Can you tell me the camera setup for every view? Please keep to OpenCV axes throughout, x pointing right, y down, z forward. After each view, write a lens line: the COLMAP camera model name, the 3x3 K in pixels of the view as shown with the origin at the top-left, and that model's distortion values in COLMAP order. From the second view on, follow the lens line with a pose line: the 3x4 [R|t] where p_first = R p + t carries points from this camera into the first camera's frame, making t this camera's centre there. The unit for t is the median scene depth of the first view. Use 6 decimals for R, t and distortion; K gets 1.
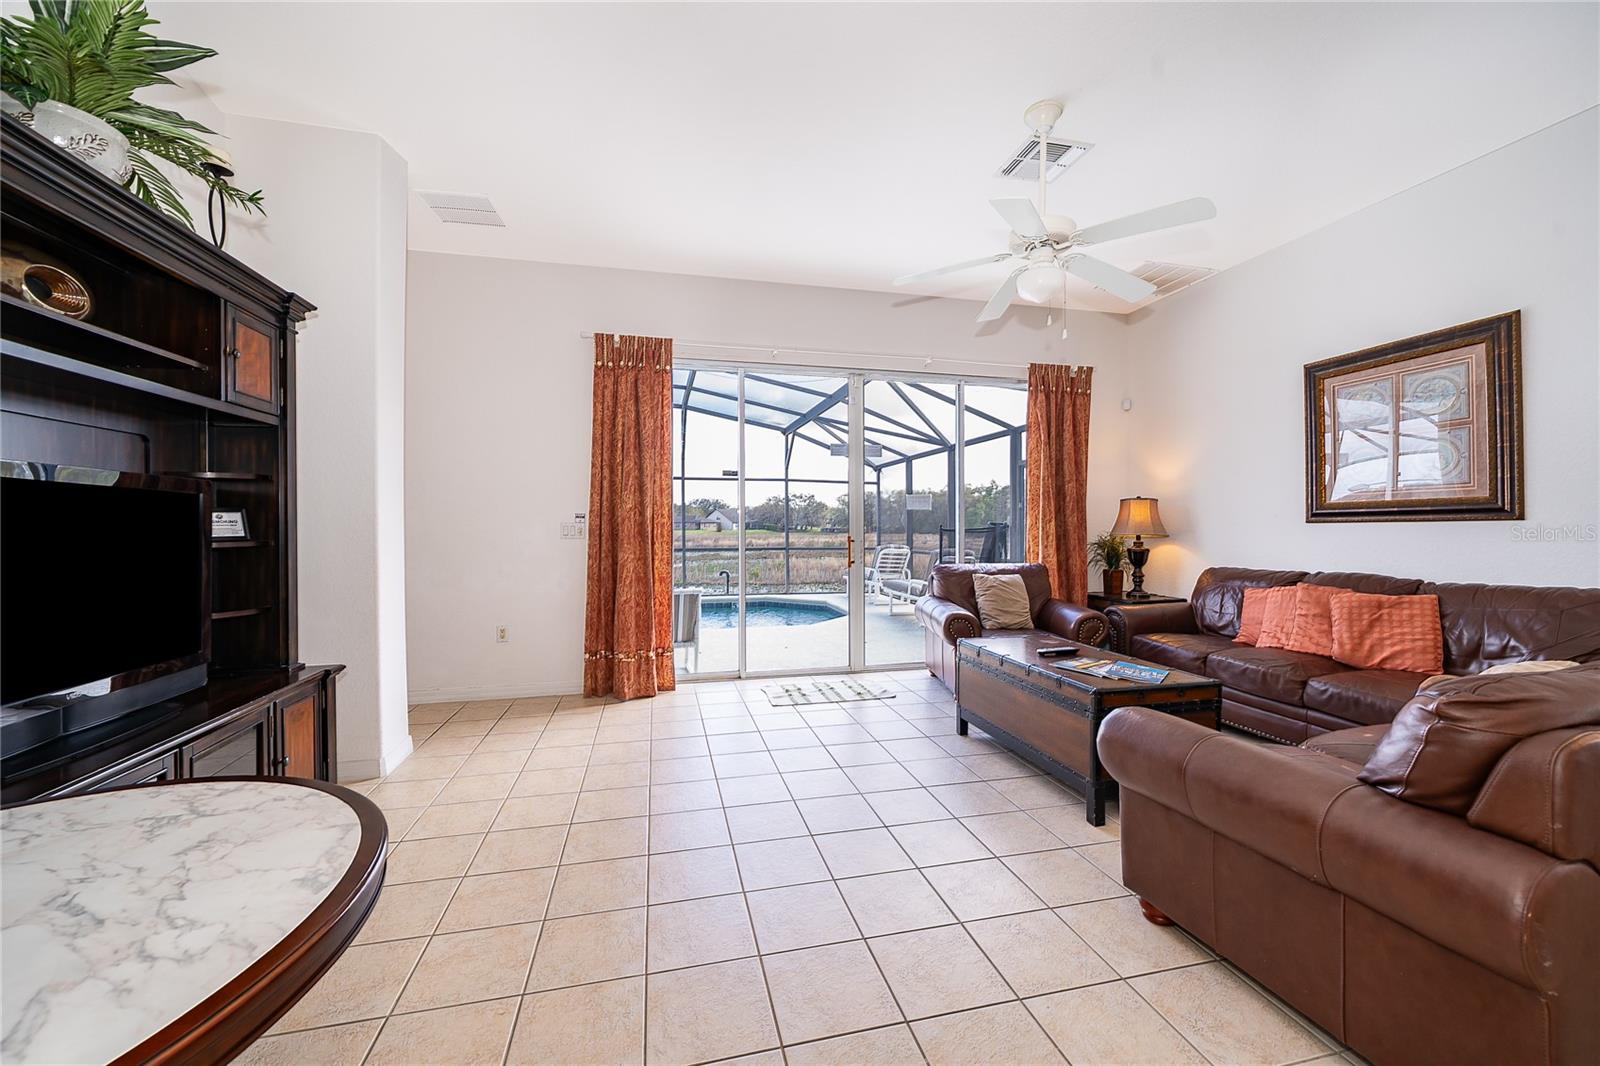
lens RADIAL K [[621.0, 0, 809.4], [0, 621.0, 528.4], [0, 0, 1]] dist [-0.000023, -0.000591]
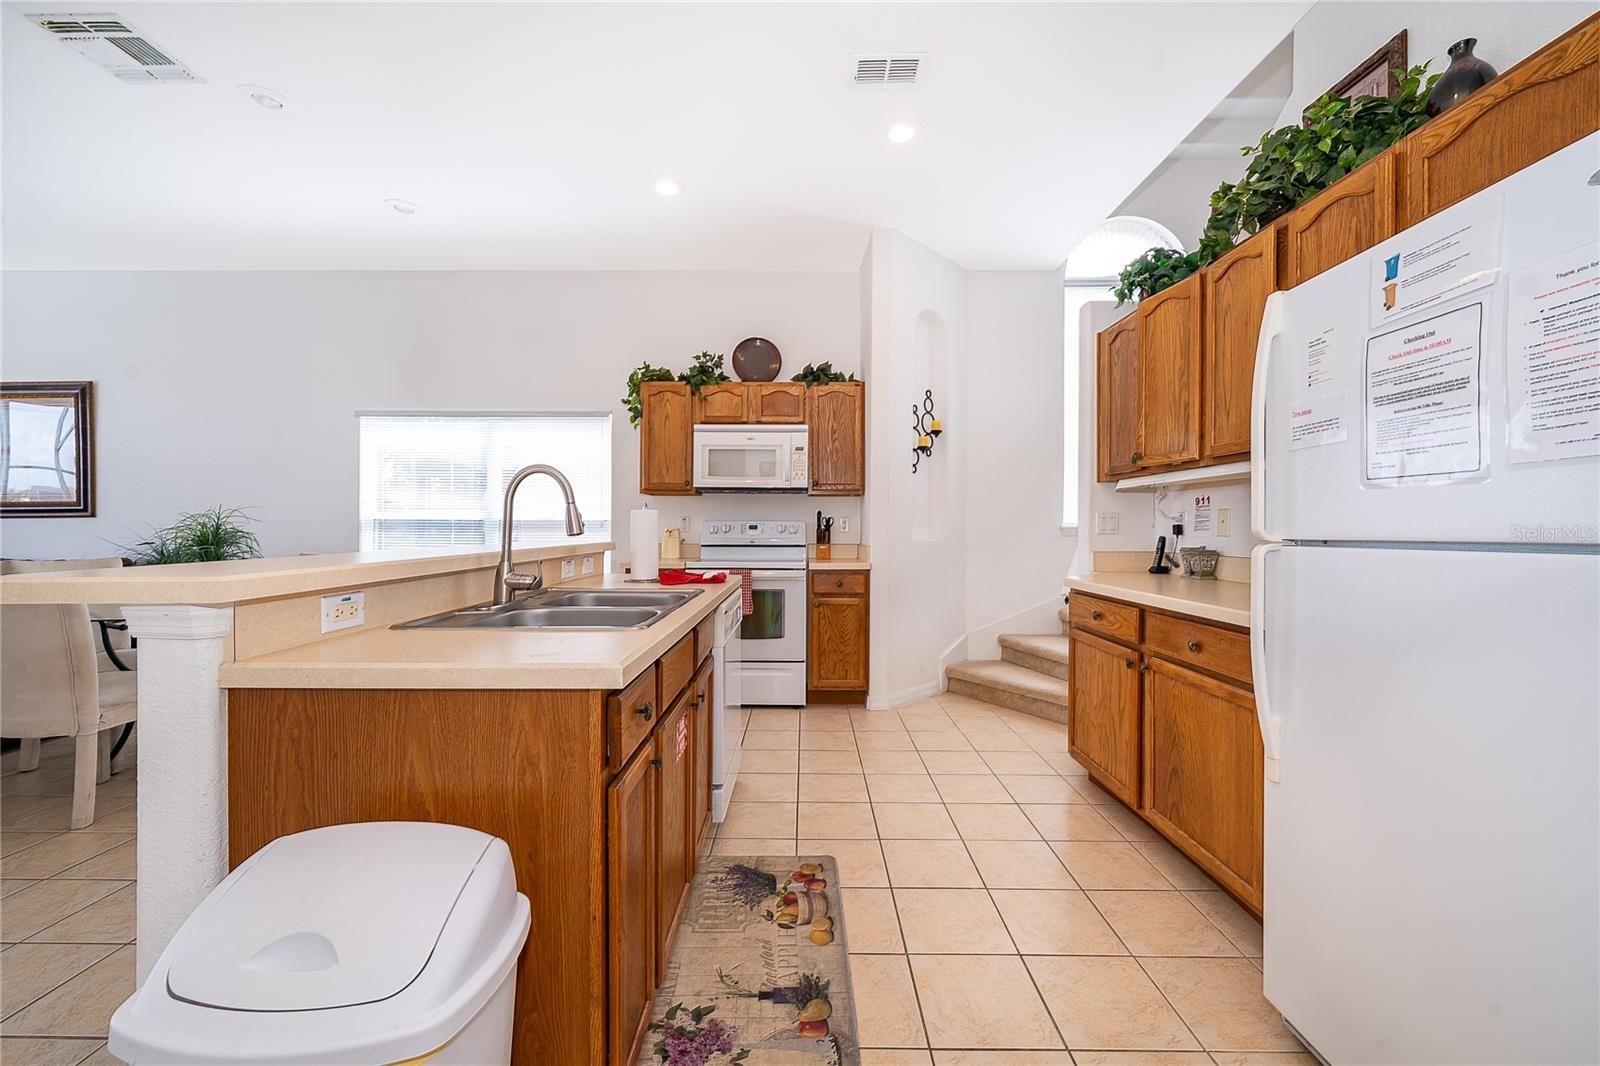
lens RADIAL K [[621.0, 0, 794.2], [0, 621.0, 525.1], [0, 0, 1]] dist [-0.000023, -0.000591]
pose [[0.255265, 0.006155, 0.966852, 0.068010], [0.001359, 0.999976, -0.006724, 0.012356], [-0.966870, 0.003030, 0.255251, -0.713853]]
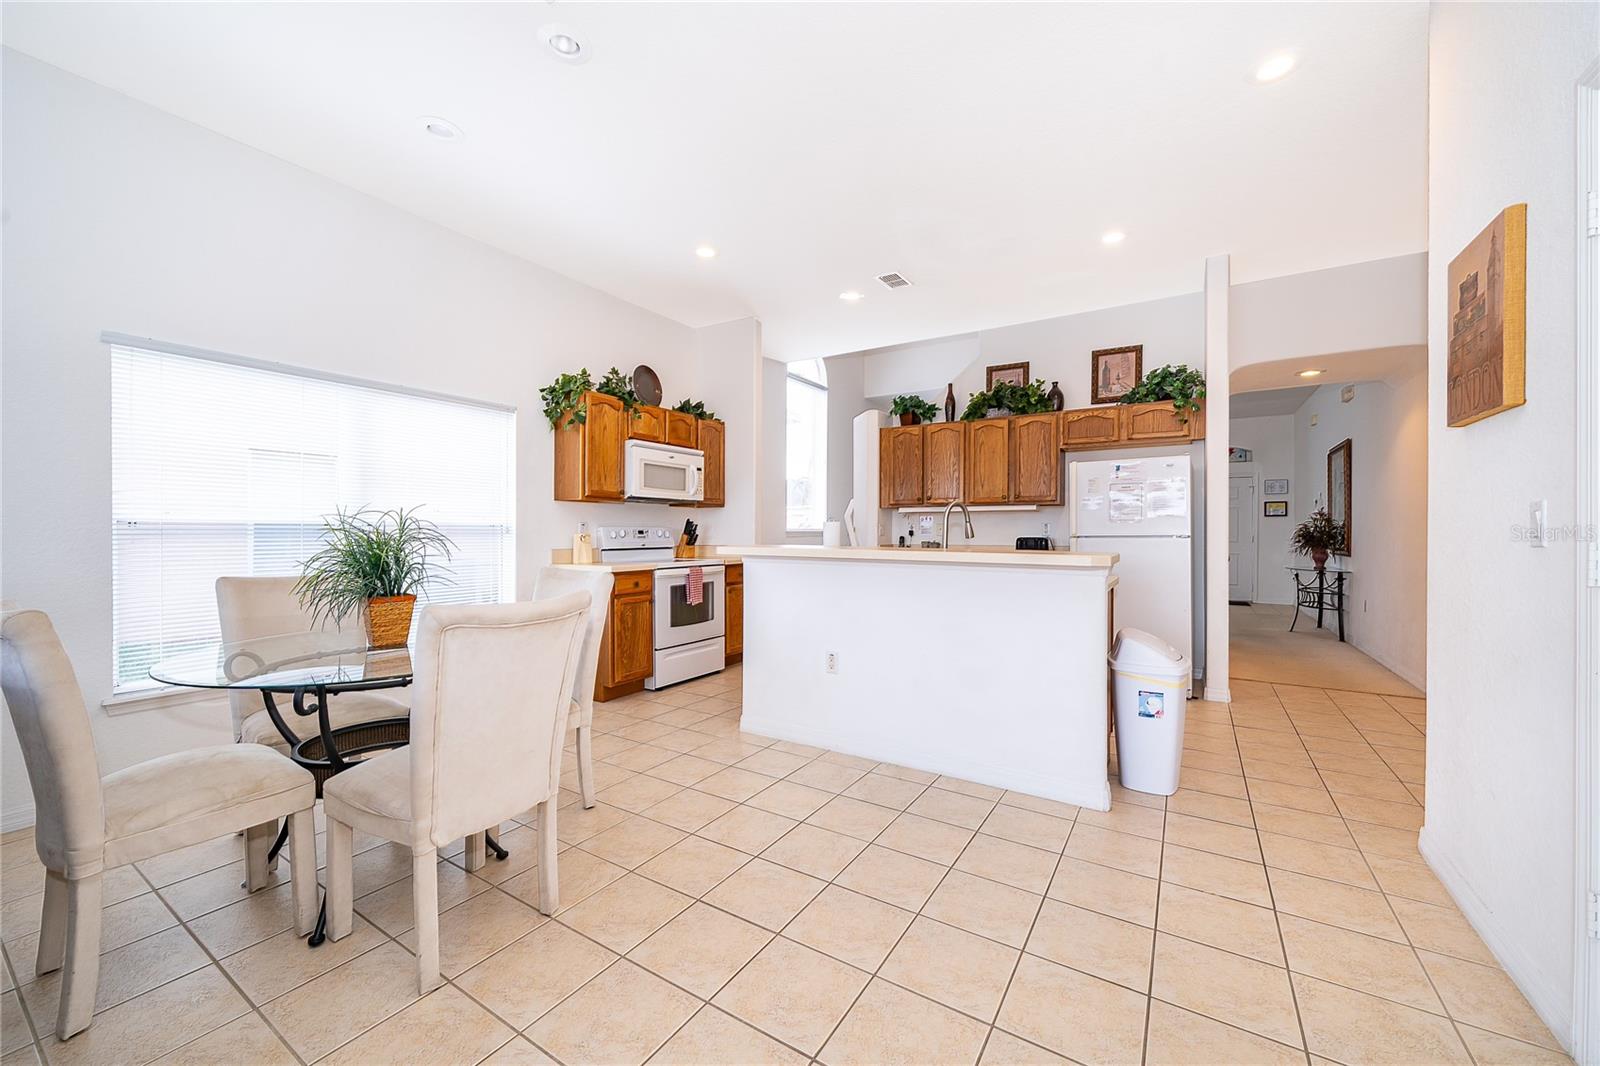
lens RADIAL K [[621.0, 0, 798.2], [0, 621.0, 531.9], [0, 0, 1]] dist [-0.000023, -0.000591]
pose [[-0.687338, 0.000416, 0.726338, -0.002682], [0.003995, 0.999987, 0.003207, 0.005455], [-0.726327, 0.005106, -0.687330, 0.173890]]
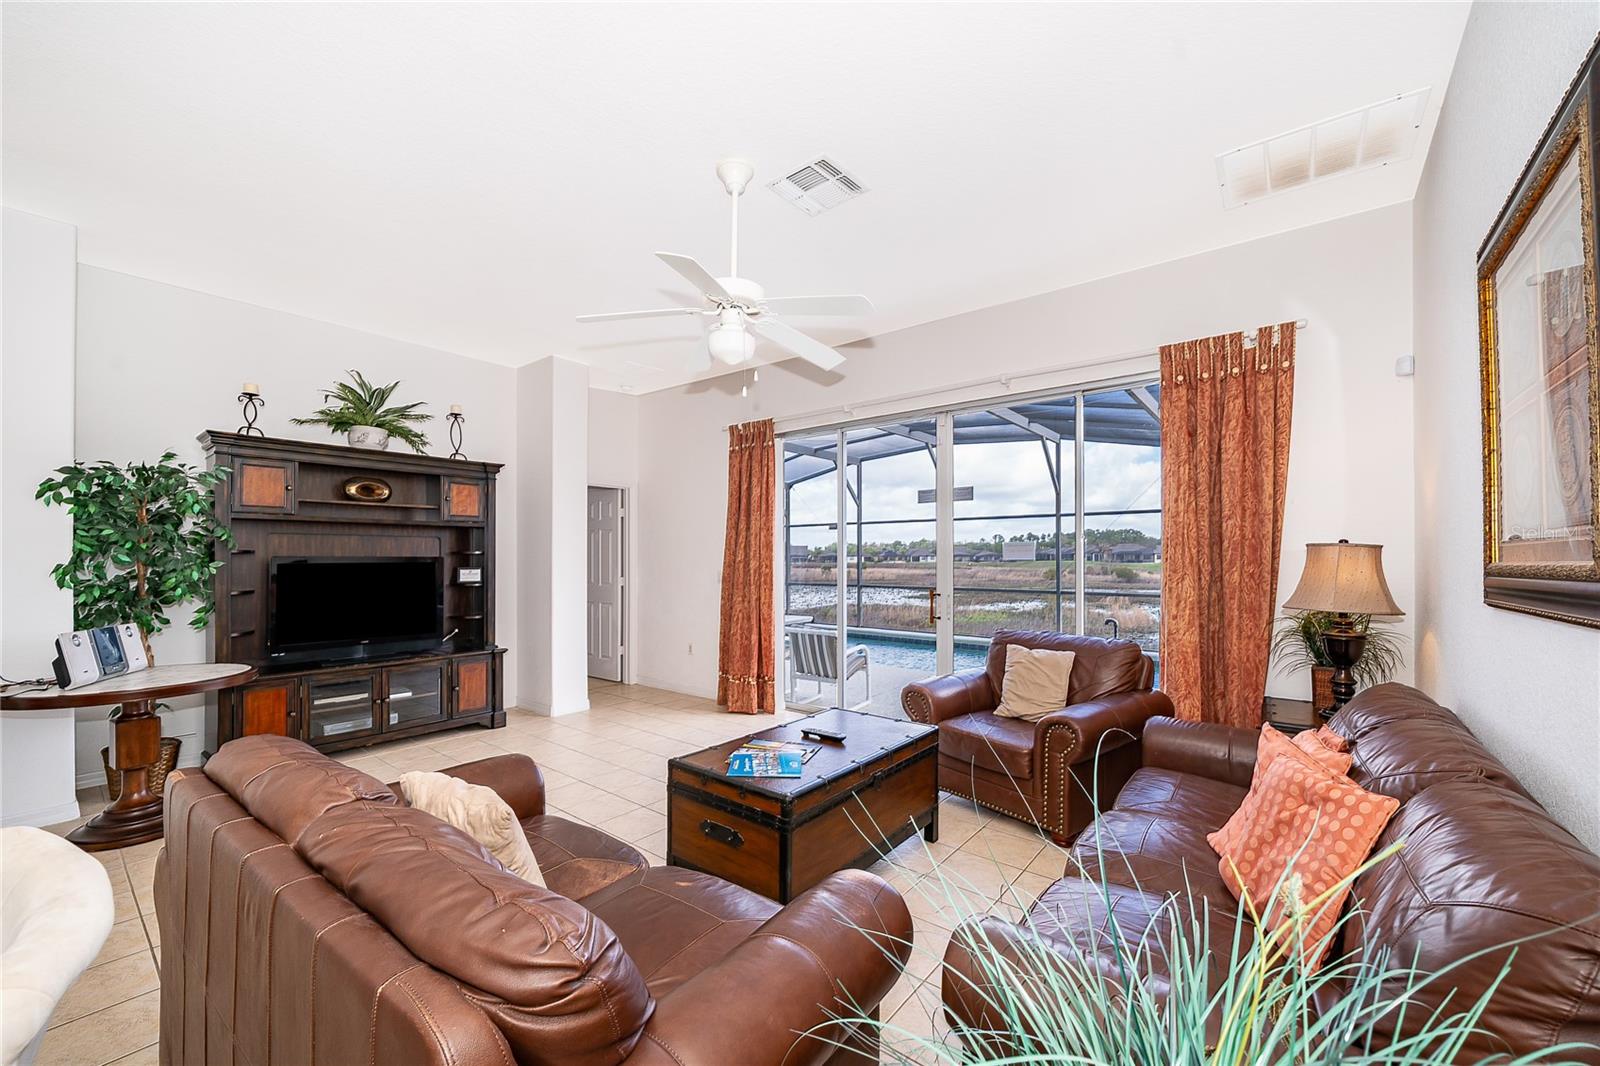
lens RADIAL K [[621.0, 0, 794.3], [0, 621.0, 547.5], [0, 0, 1]] dist [-0.000023, -0.000591]
pose [[0.607716, -0.010442, -0.794085, 0.761283], [-0.004244, 0.999857, -0.016396, -0.038021], [0.794143, 0.013335, 0.607585, 0.312178]]
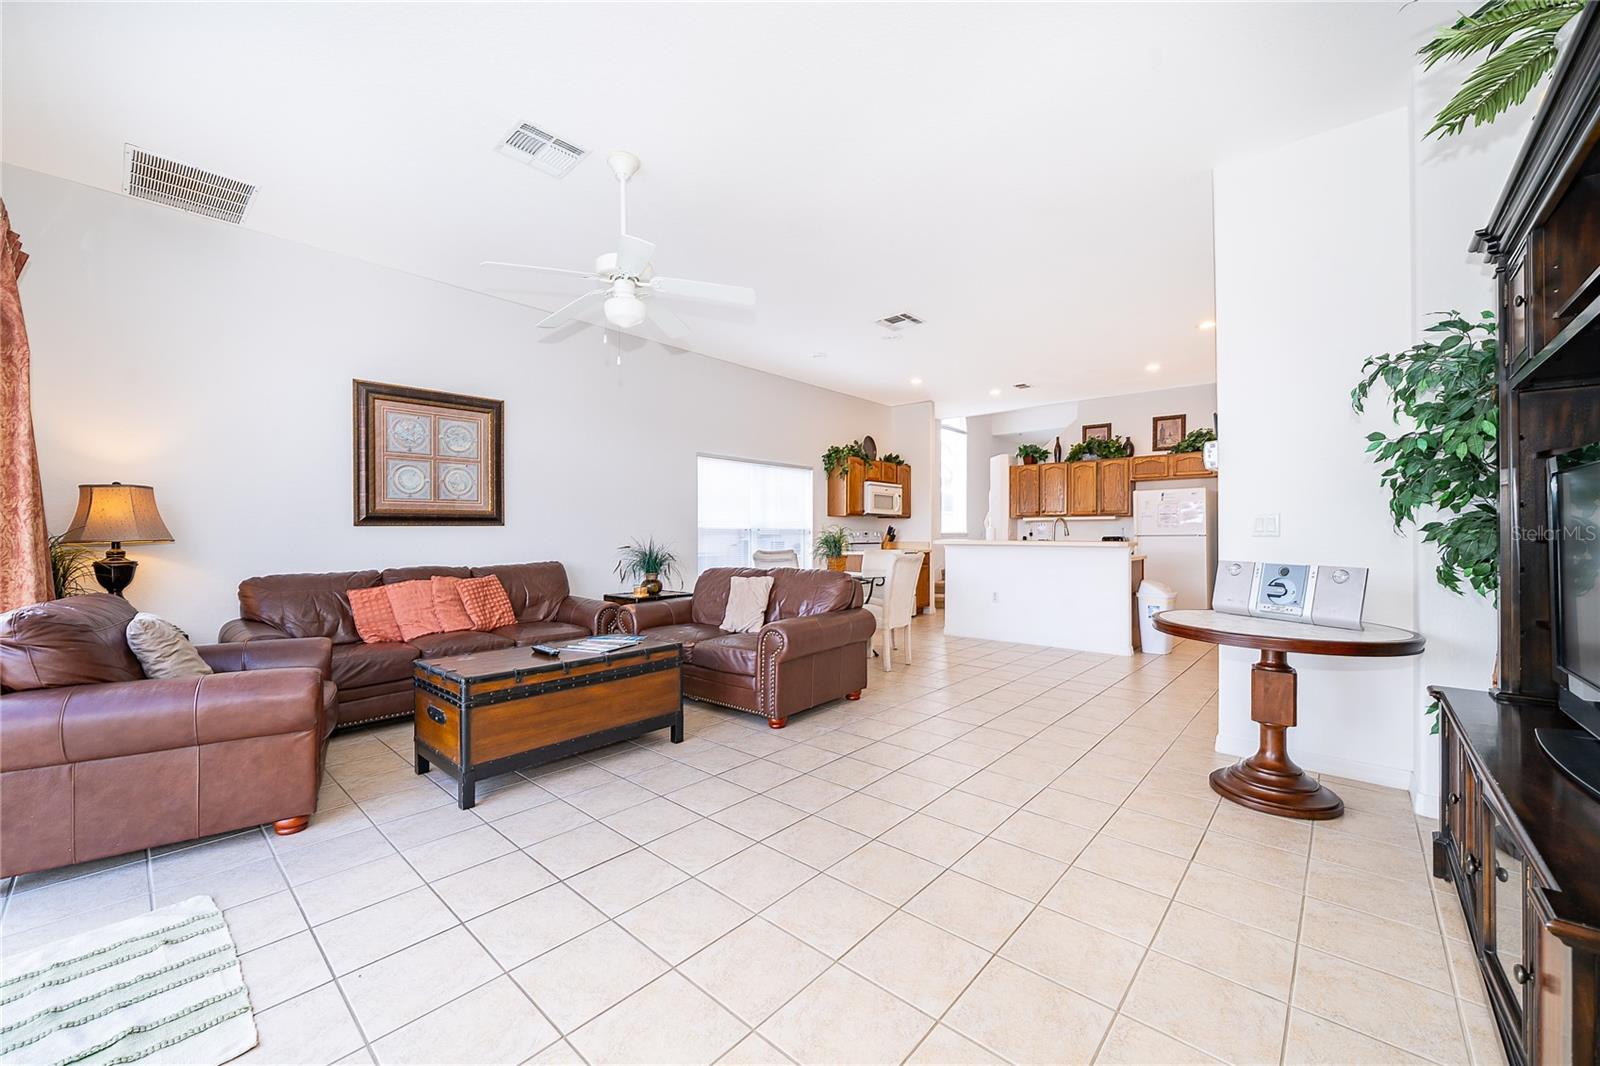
lens RADIAL K [[621.0, 0, 795.5], [0, 621.0, 533.8], [0, 0, 1]] dist [-0.000023, -0.000591]
pose [[-0.556760, 0.002588, 0.830669, -0.466869], [0.005095, 0.999987, 0.000299, 0.007438], [-0.830658, 0.004398, -0.556766, 0.863617]]
